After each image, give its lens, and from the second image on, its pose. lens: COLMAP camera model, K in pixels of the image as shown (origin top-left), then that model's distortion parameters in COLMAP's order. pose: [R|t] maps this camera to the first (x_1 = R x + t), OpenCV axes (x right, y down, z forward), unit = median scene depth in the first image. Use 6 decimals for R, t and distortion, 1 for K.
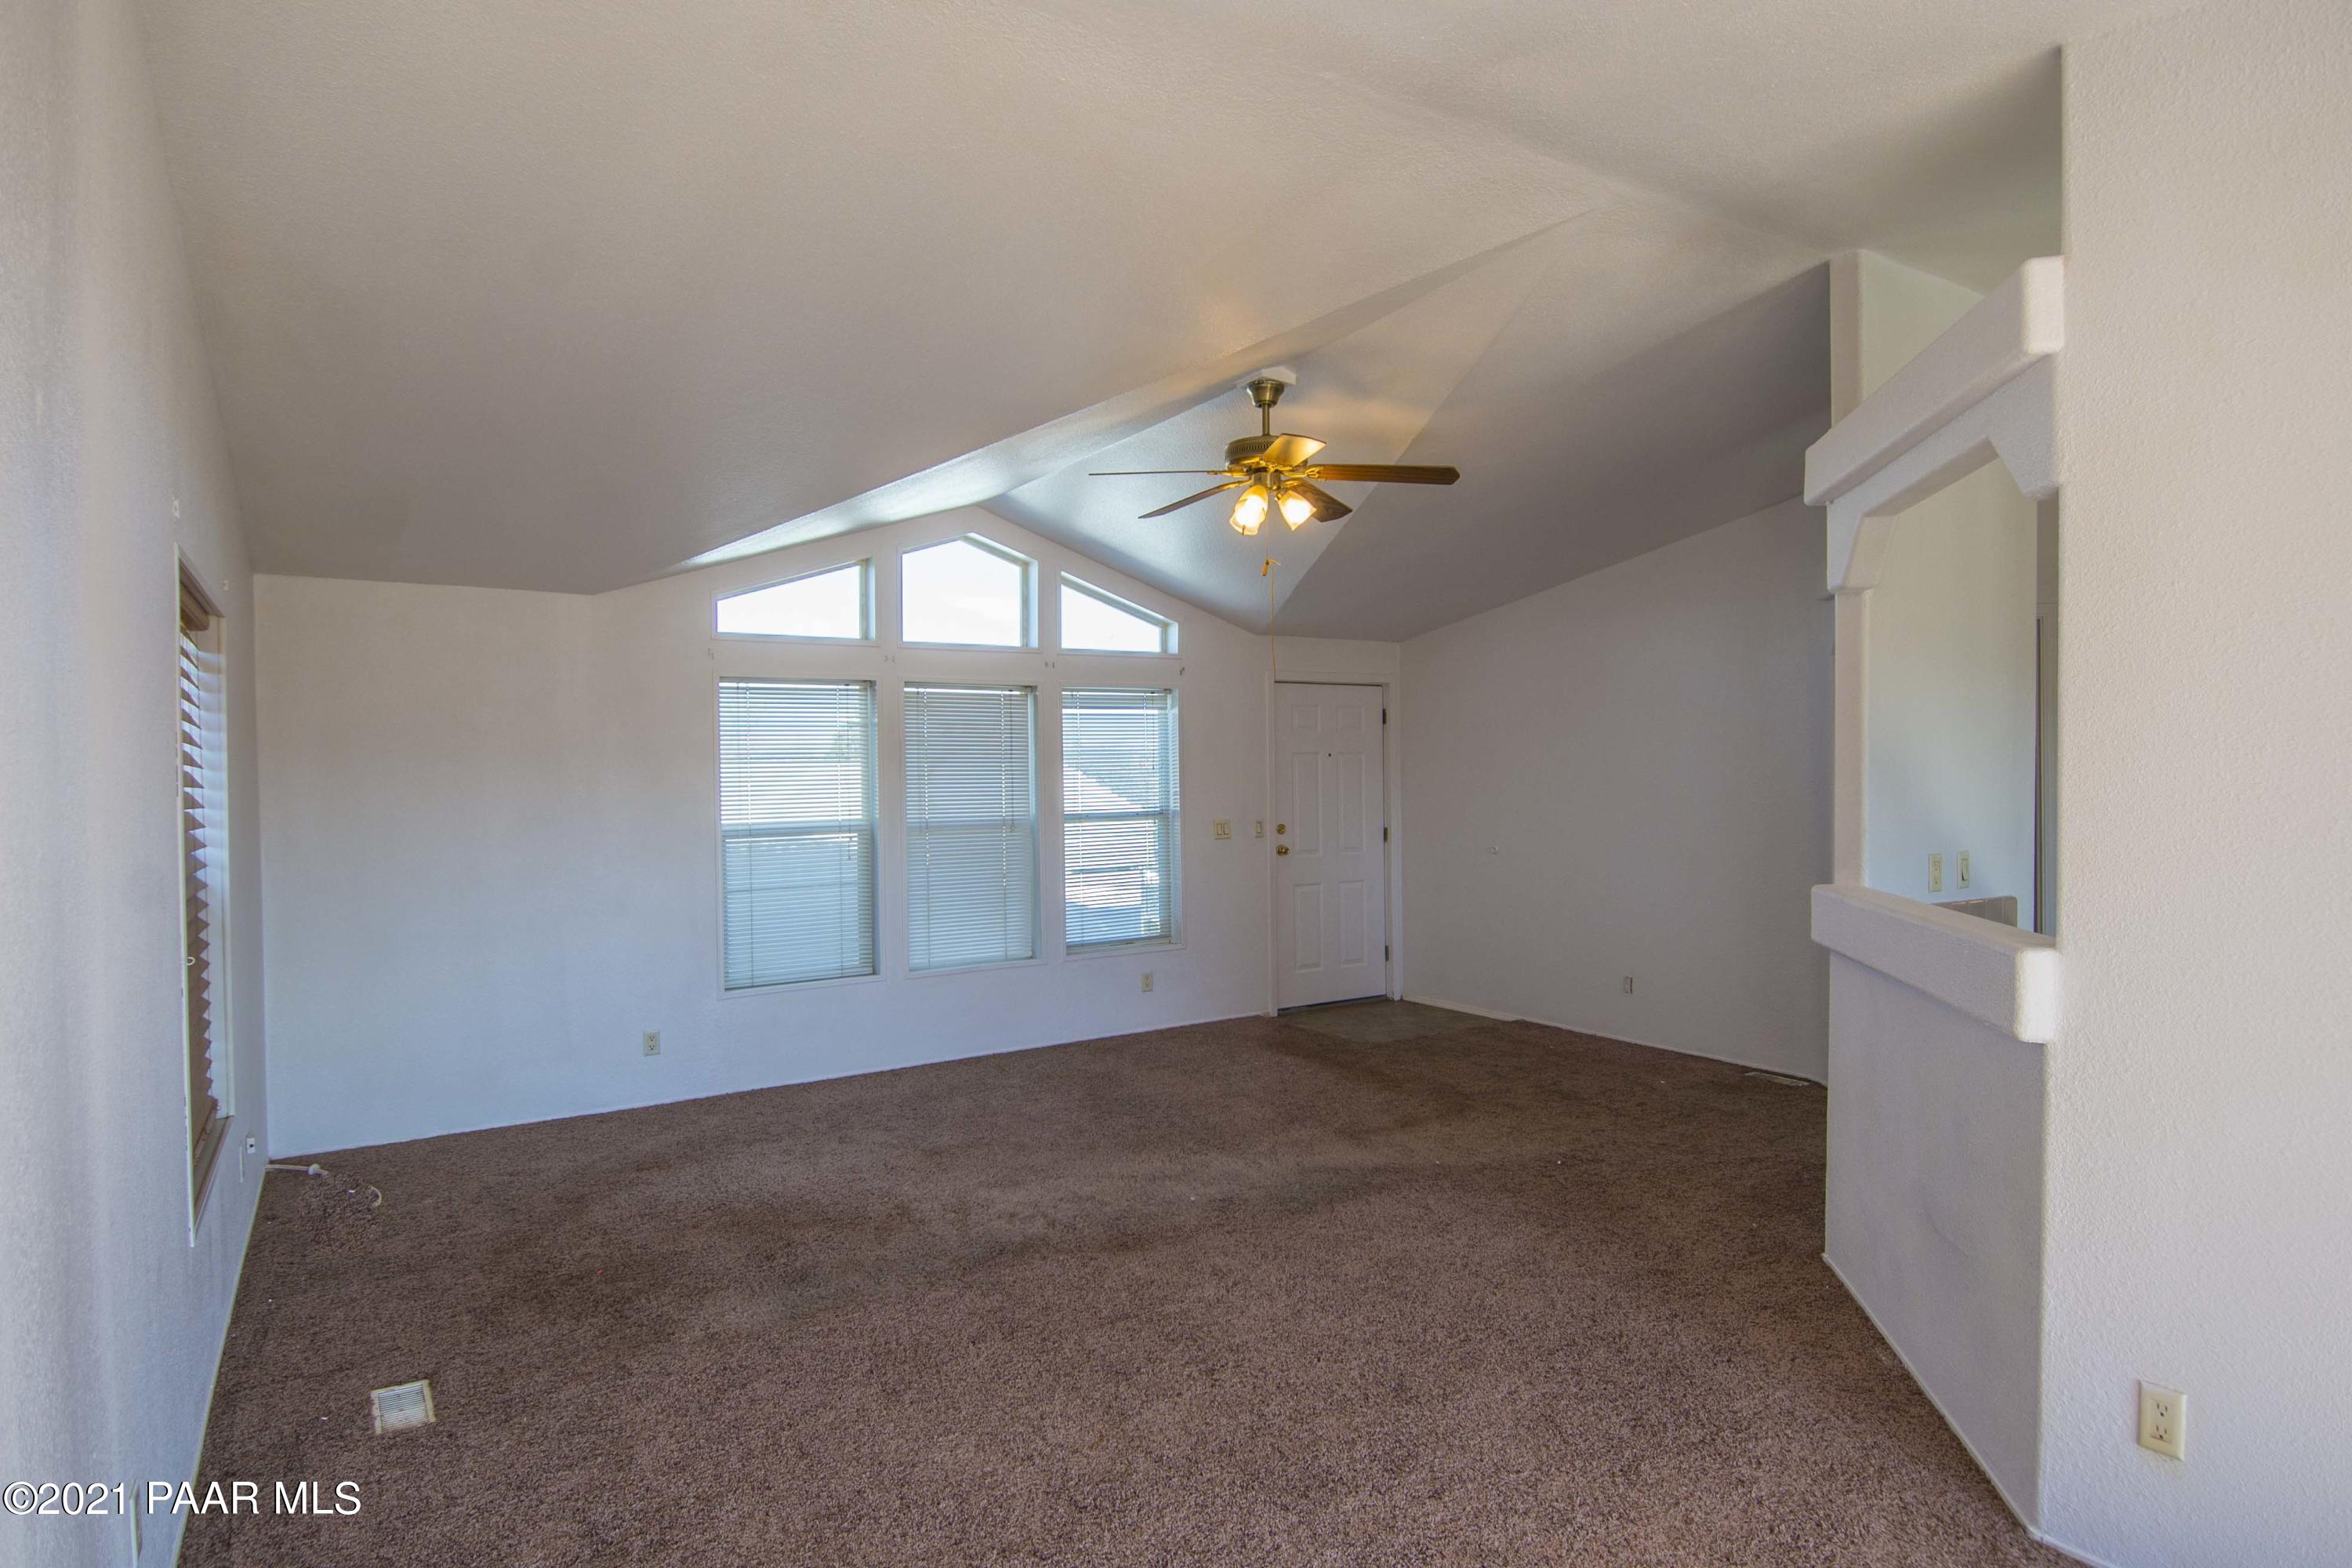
lens RADIAL K [[1251.9, 0, 1160.0], [0, 1251.9, 789.6], [0, 0, 1]] dist [0.058244, -0.063977]
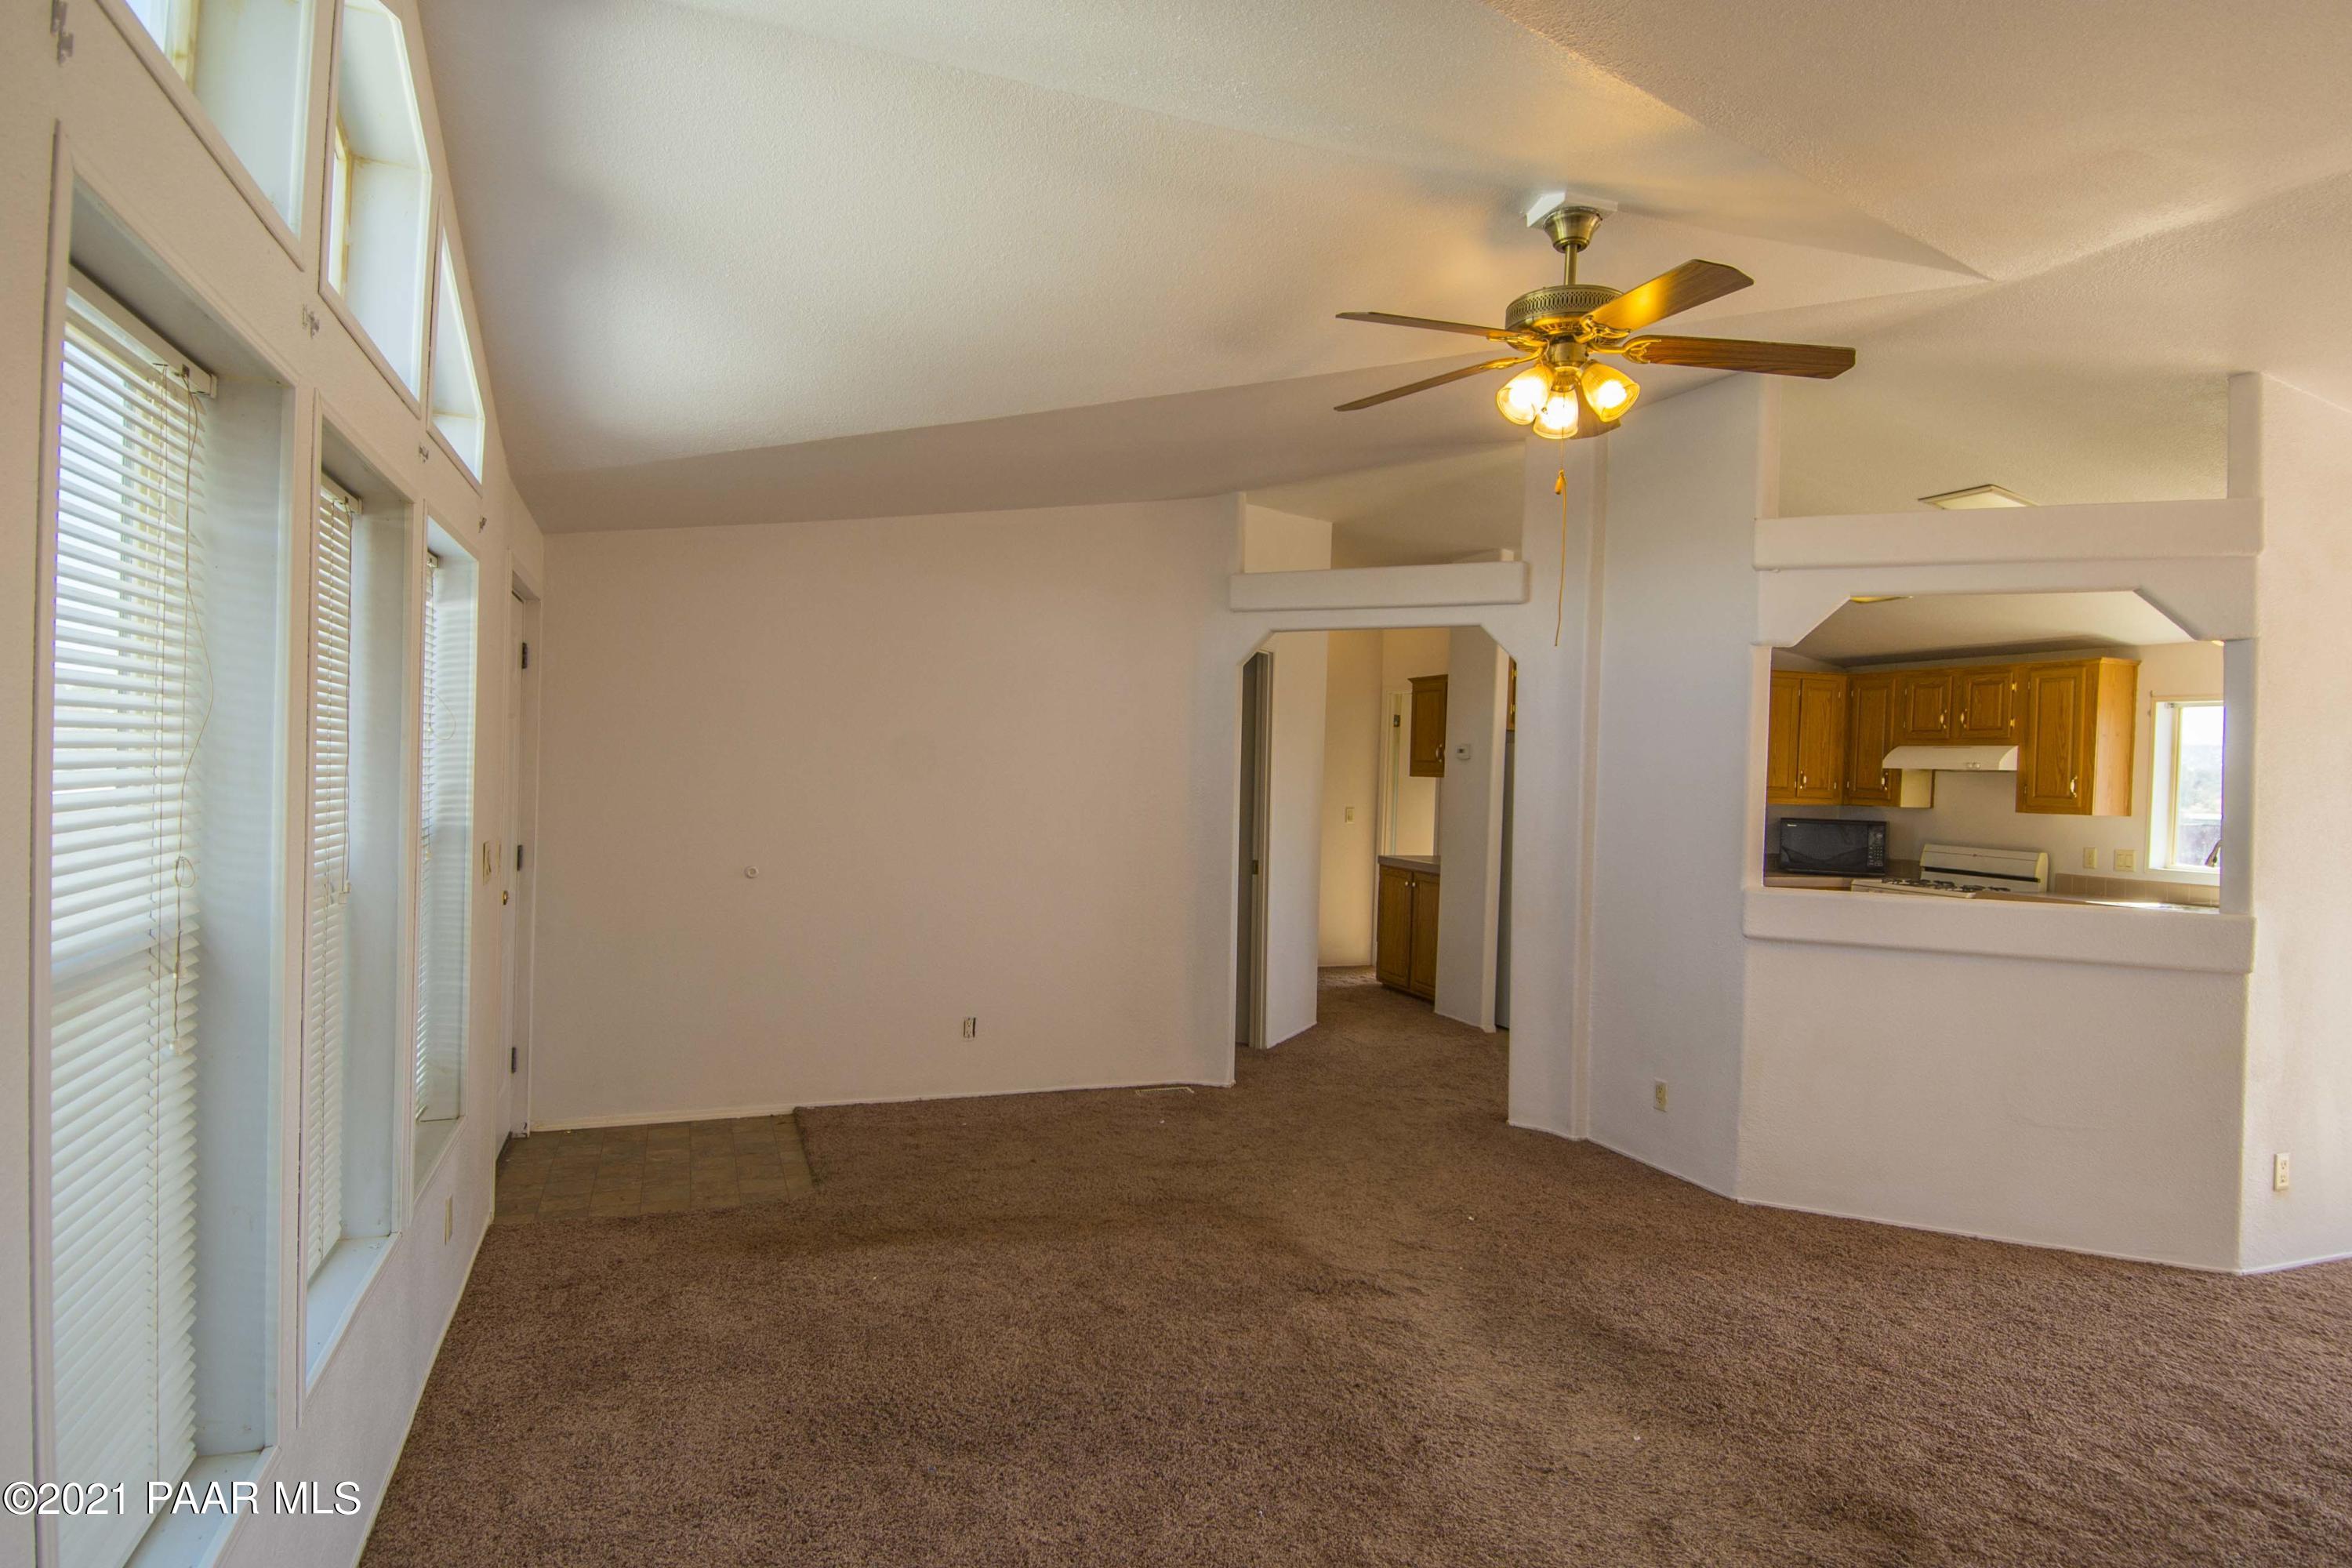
lens RADIAL K [[1304.0, 0, 1165.6], [0, 1304.0, 790.1], [0, 0, 1]] dist [0.053426, -0.058085]
pose [[0.206325, 0.005025, 0.978471, -0.505328], [-0.021514, 0.999768, -0.000597, -0.002596], [-0.978247, -0.020928, 0.206385, 0.807905]]
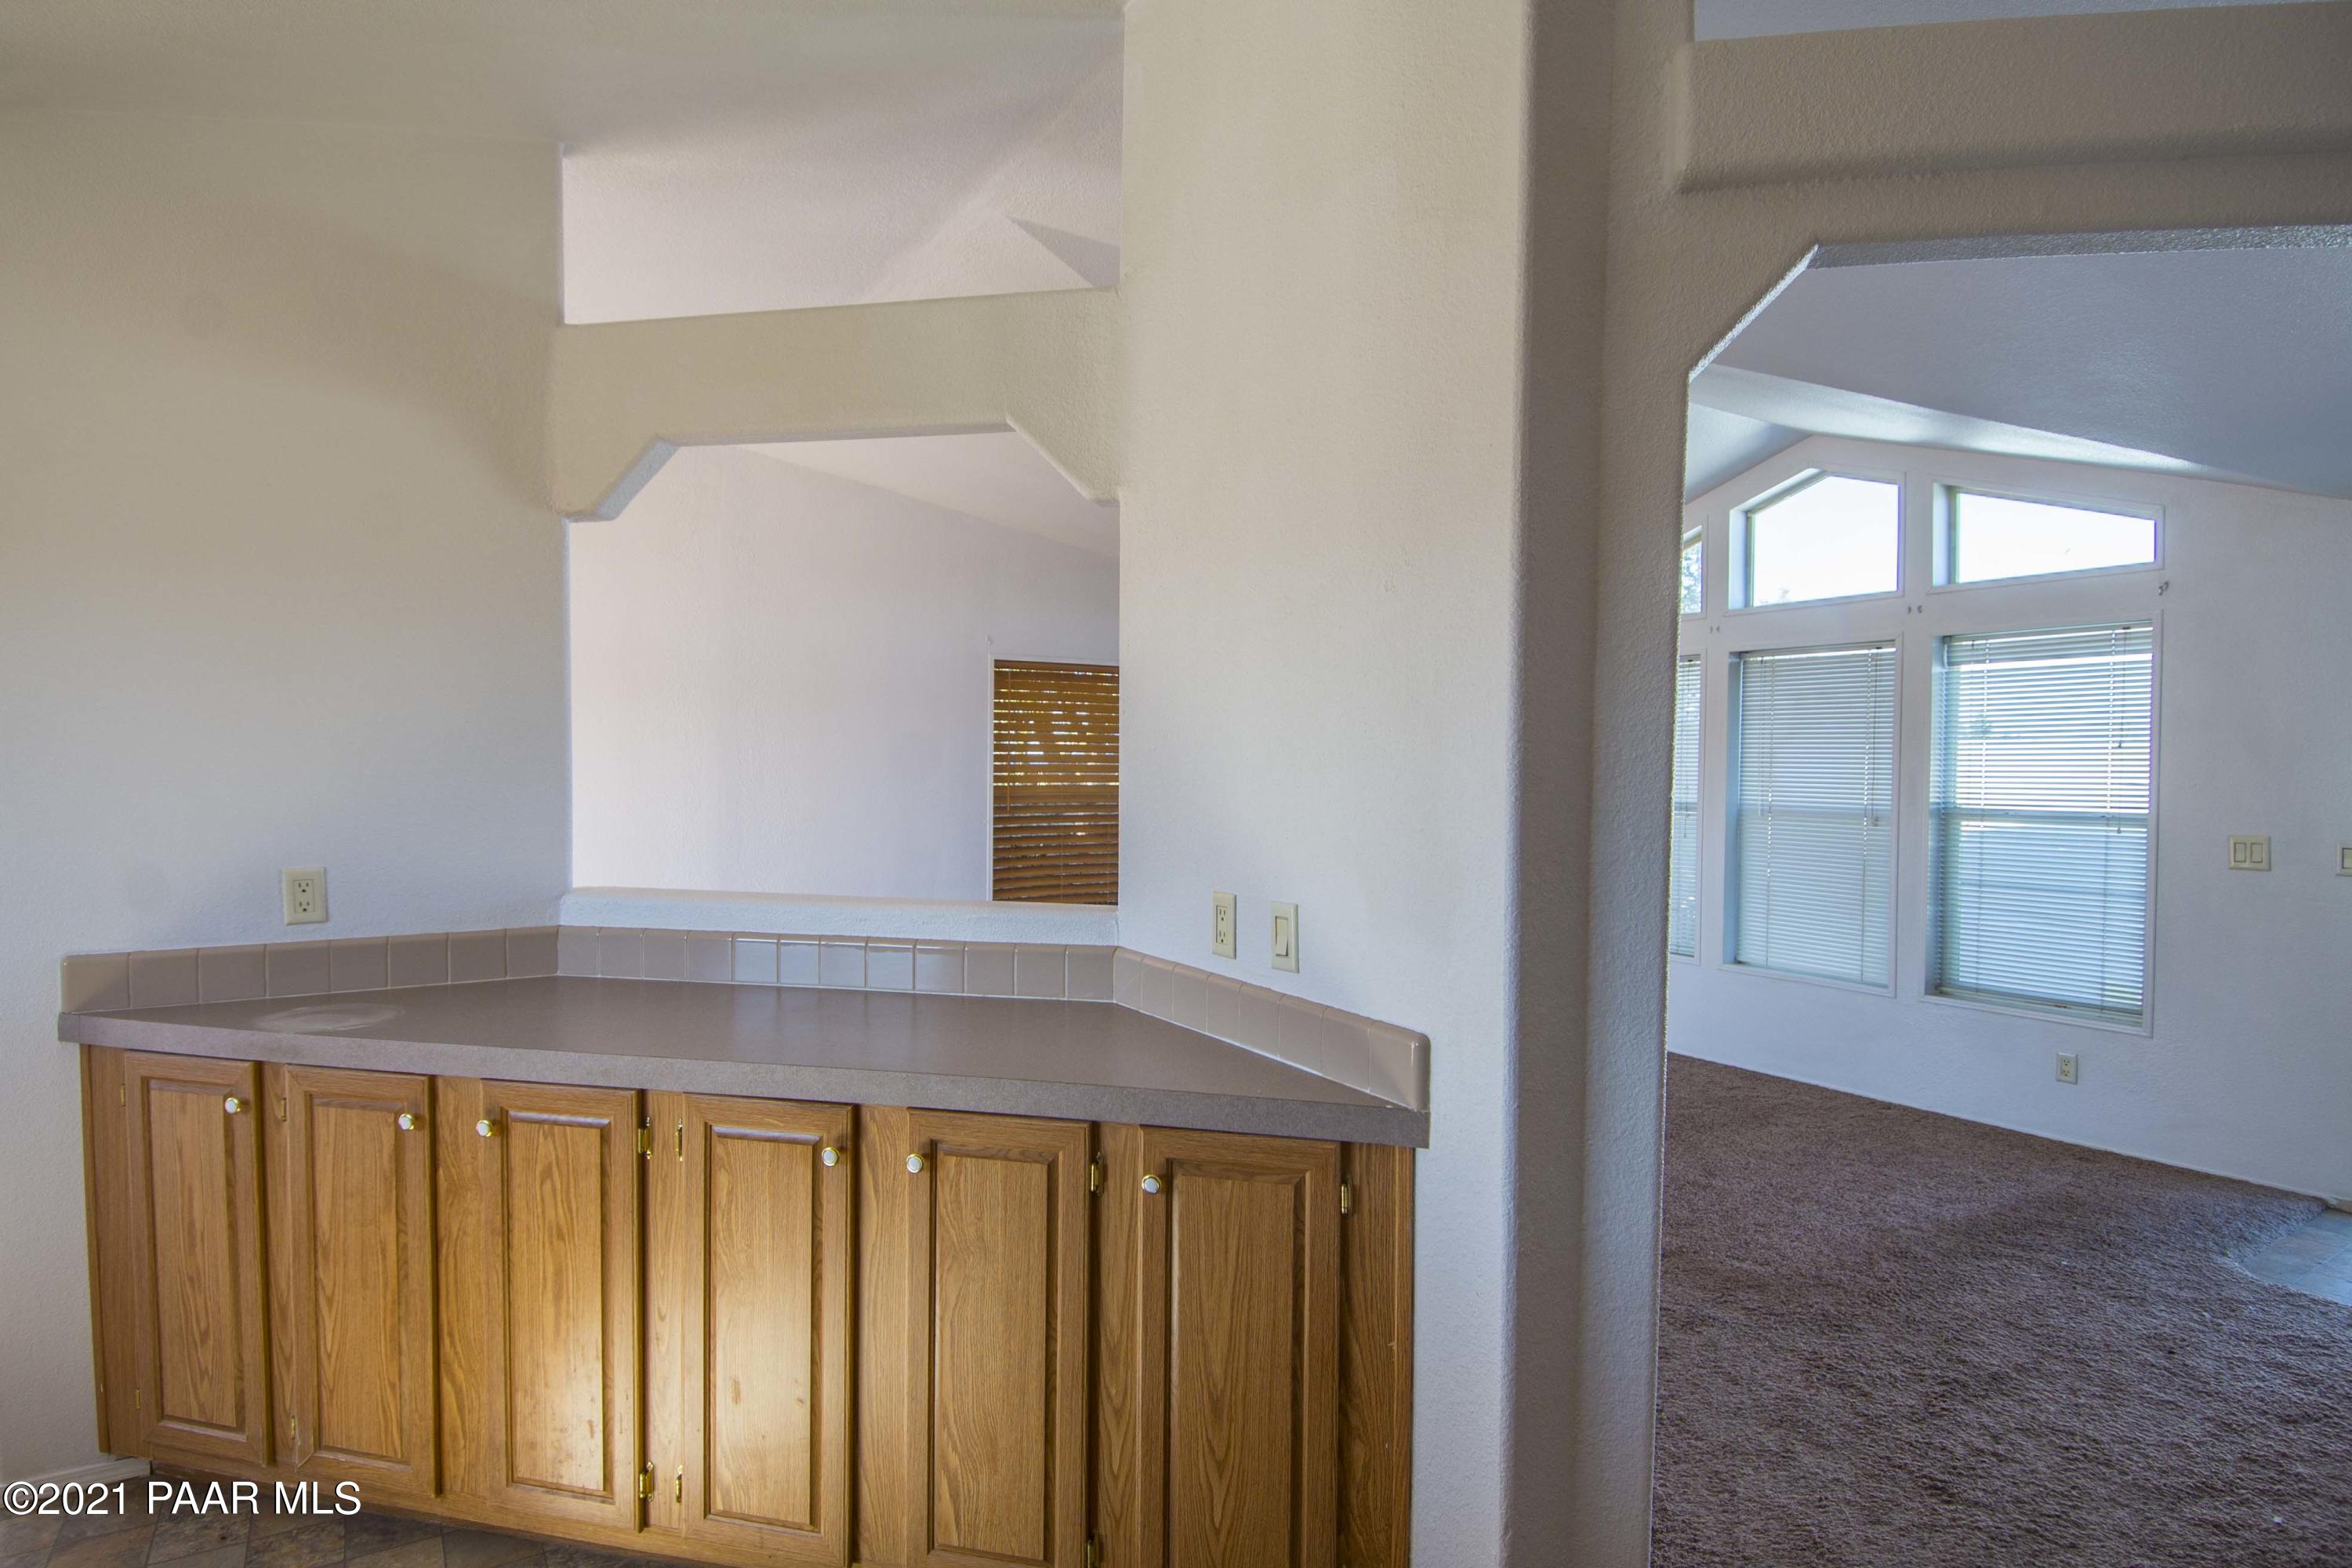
lens RADIAL K [[1219.3, 0, 1163.8], [0, 1219.3, 789.8], [0, 0, 1]] dist [0.049711, -0.055085]
pose [[-0.006648, 0.037618, -0.999270, 0.779795], [-0.016062, 0.999159, 0.037721, -0.013242], [0.999849, 0.016302, -0.006038, 0.641100]]
